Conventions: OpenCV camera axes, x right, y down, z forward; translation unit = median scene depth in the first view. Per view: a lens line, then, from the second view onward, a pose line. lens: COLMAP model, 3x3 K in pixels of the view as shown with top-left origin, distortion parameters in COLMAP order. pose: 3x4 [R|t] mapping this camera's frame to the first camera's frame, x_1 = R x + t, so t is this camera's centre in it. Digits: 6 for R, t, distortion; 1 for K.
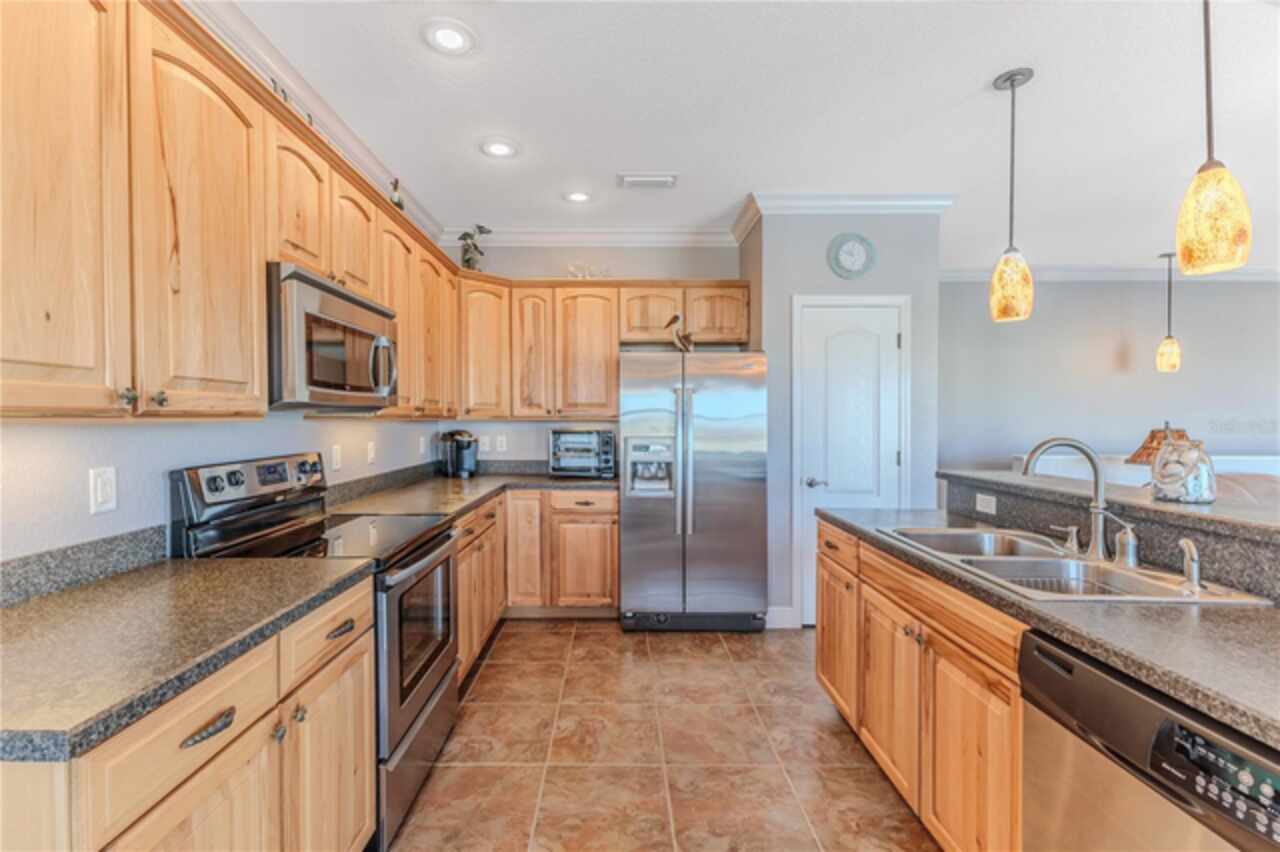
lens RADIAL K [[556.1, 0, 610.4], [0, 556.1, 423.7], [0, 0, 1]] dist [-0.002974, -0.000634]
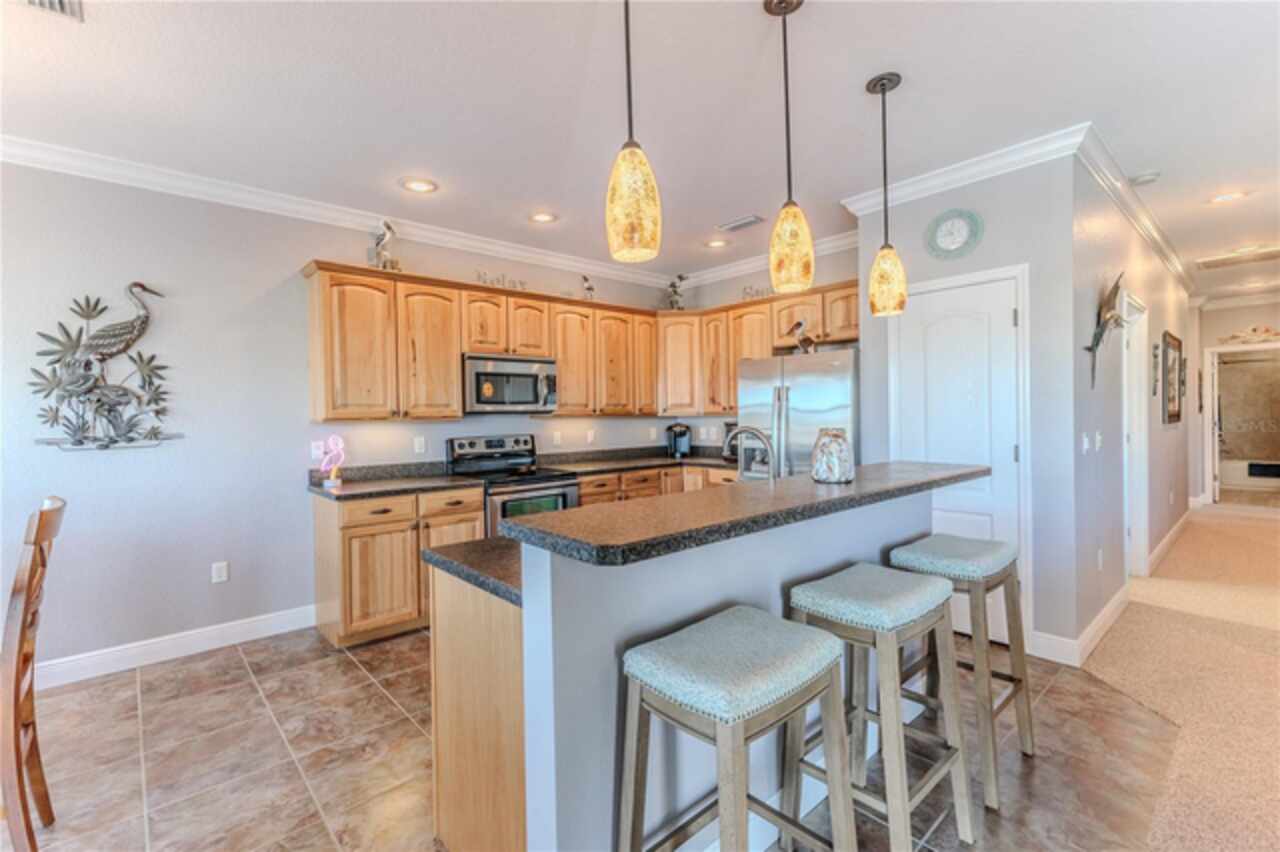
lens RADIAL K [[556.1, 0, 610.4], [0, 556.1, 423.7], [0, 0, 1]] dist [-0.002974, -0.000634]
pose [[0.658620, -0.005678, -0.752454, 1.158411], [0.012546, 0.999915, 0.003435, 0.009064], [0.752371, -0.011703, 0.658636, -0.072136]]
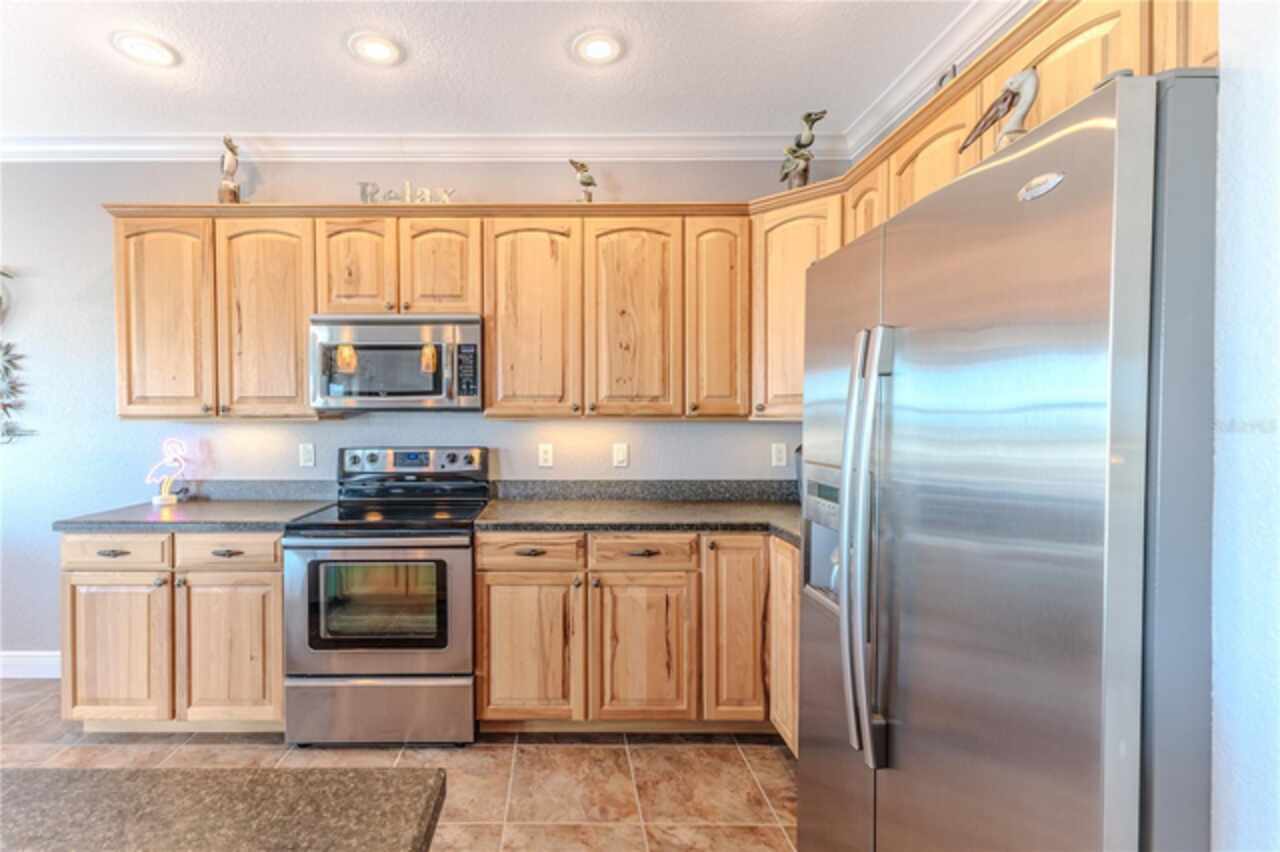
lens RADIAL K [[572.1, 0, 566.5], [0, 572.1, 430.4], [0, 0, 1]] dist [0.001260, 0.000294]
pose [[0.011827, 0.021888, -0.999690, 0.706282], [-0.009460, 0.999718, 0.021777, -0.013269], [0.999885, 0.009199, 0.012030, 1.208456]]
